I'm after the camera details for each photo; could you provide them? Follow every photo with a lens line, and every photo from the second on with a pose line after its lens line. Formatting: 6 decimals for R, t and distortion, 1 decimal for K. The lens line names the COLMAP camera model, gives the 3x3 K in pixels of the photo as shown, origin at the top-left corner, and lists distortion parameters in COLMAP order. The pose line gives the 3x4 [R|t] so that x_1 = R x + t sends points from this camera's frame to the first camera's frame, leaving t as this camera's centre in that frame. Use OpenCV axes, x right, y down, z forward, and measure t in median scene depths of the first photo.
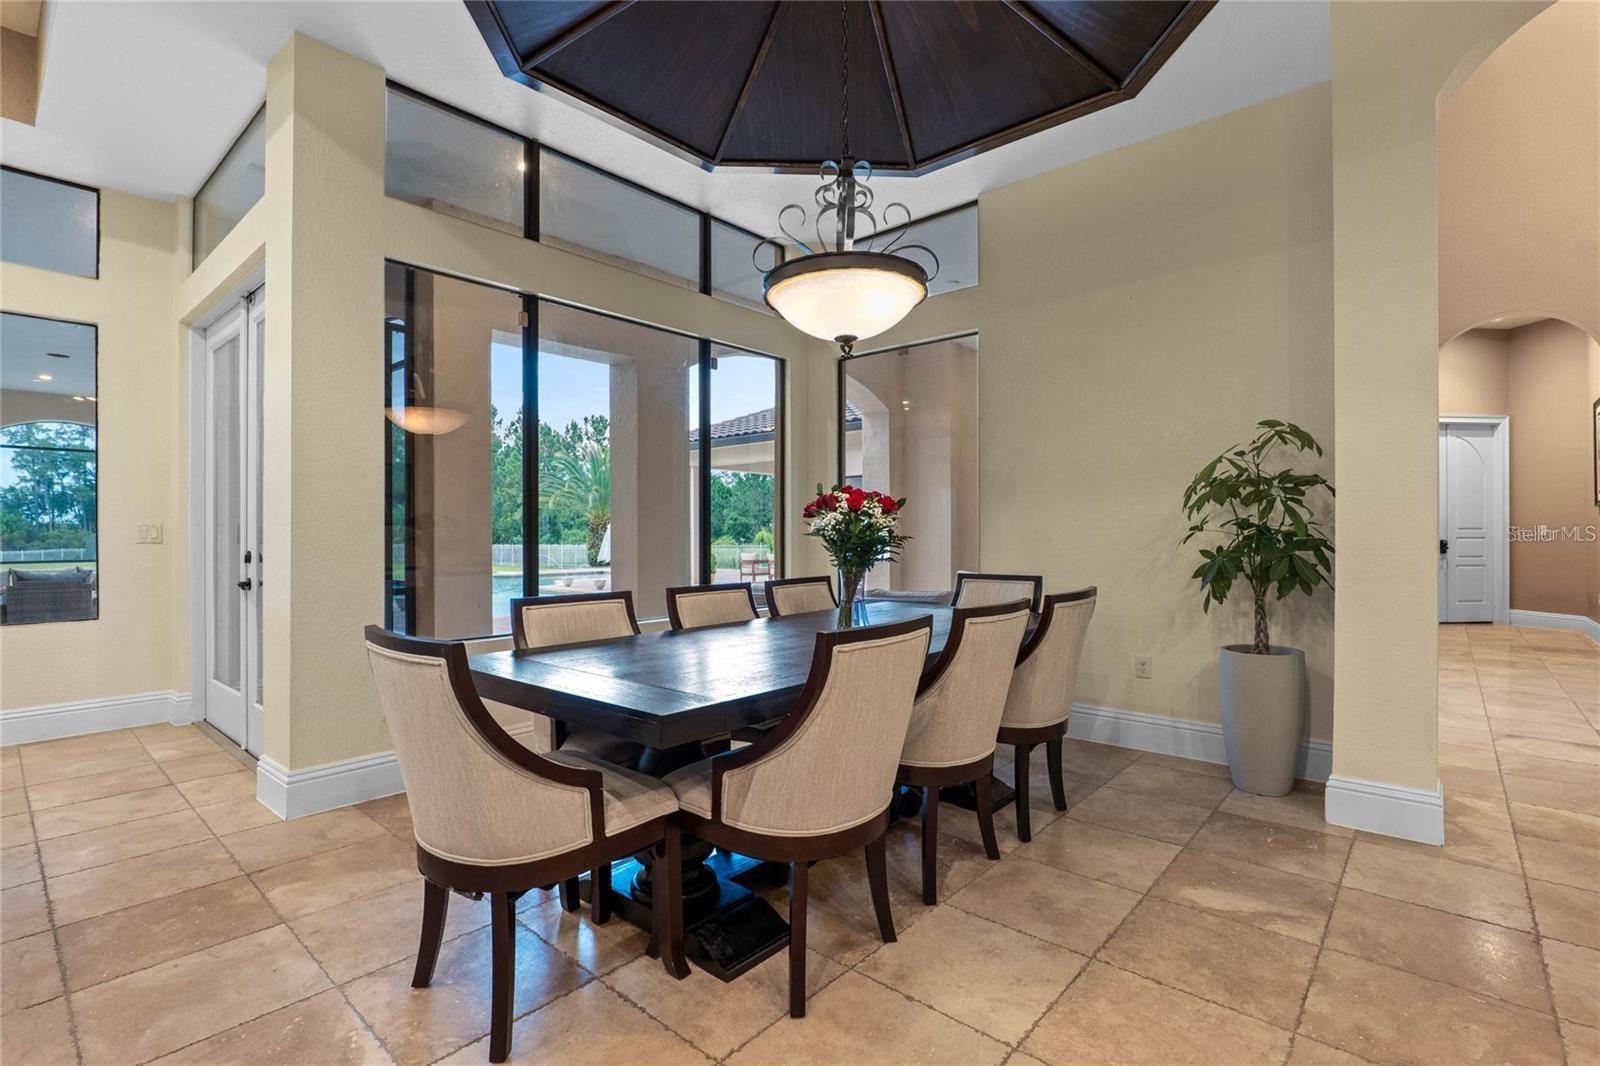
lens RADIAL K [[743.0, 0, 800.0], [0, 743.0, 533.0], [0, 0, 1]] dist [-0.015475, -0.000385]
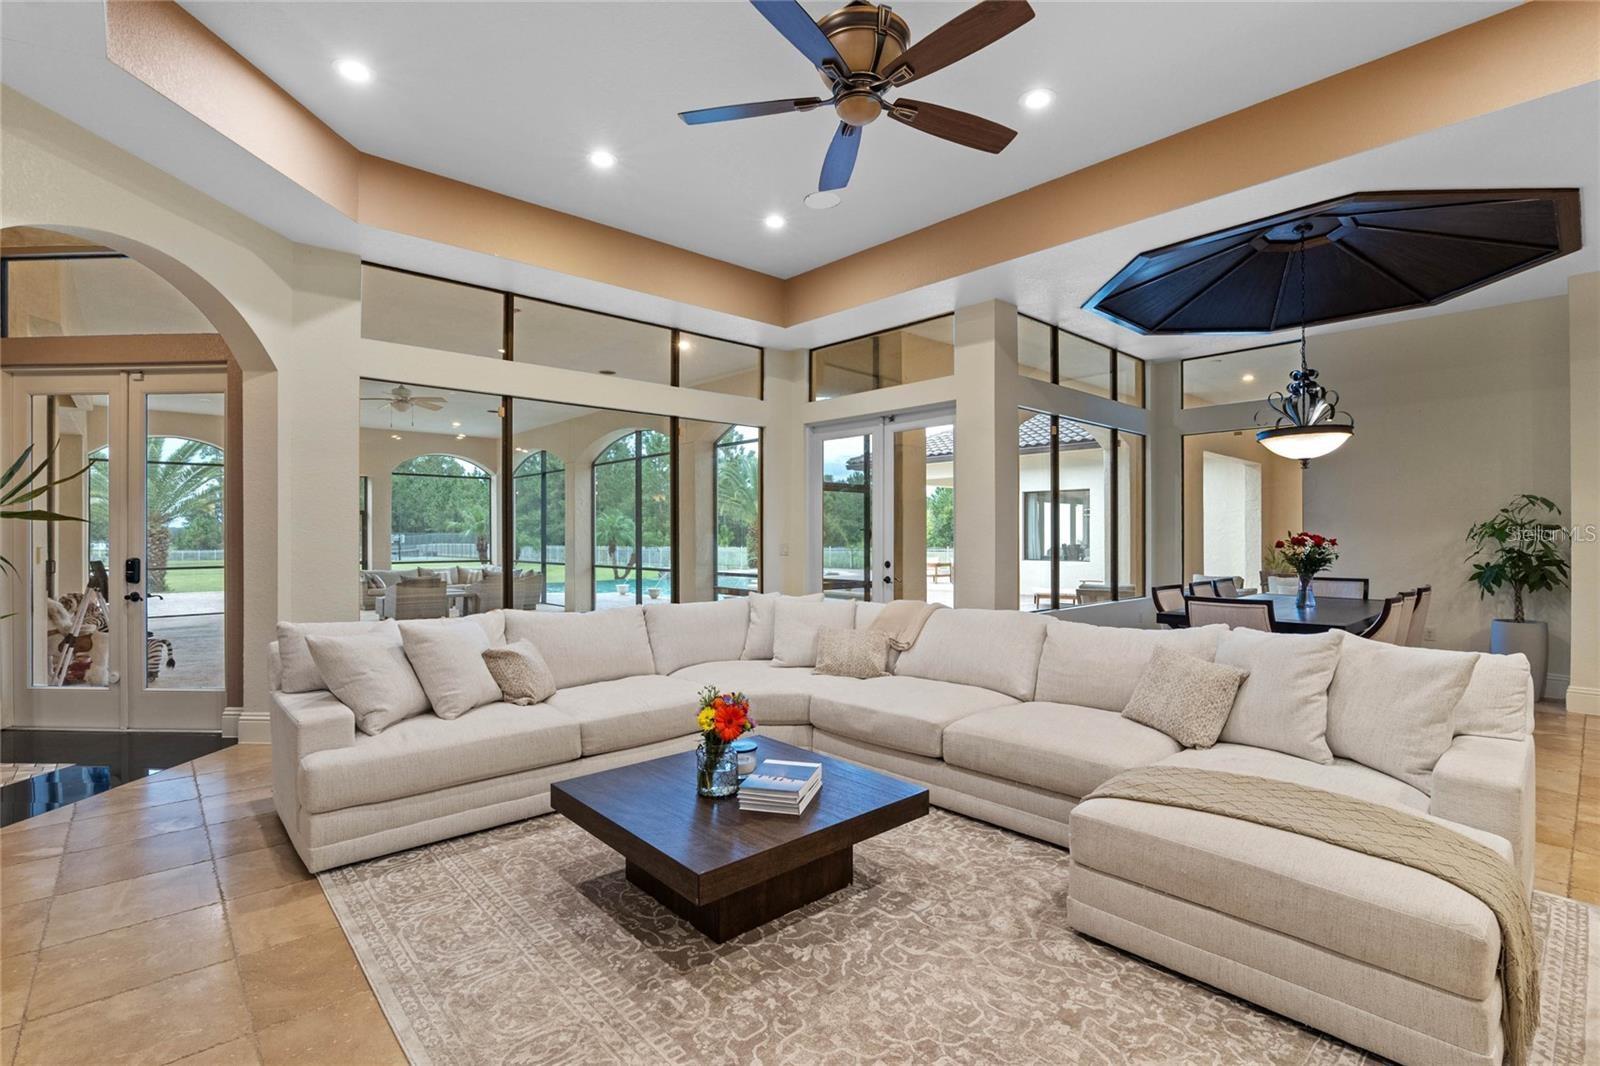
lens RADIAL K [[743.0, 0, 800.0], [0, 743.0, 533.0], [0, 0, 1]] dist [-0.015475, -0.000385]
pose [[0.994716, 0.001191, -0.102659, -0.889008], [-0.001296, 0.999999, -0.000953, -0.049093], [0.102658, 0.001081, 0.994716, -0.901040]]
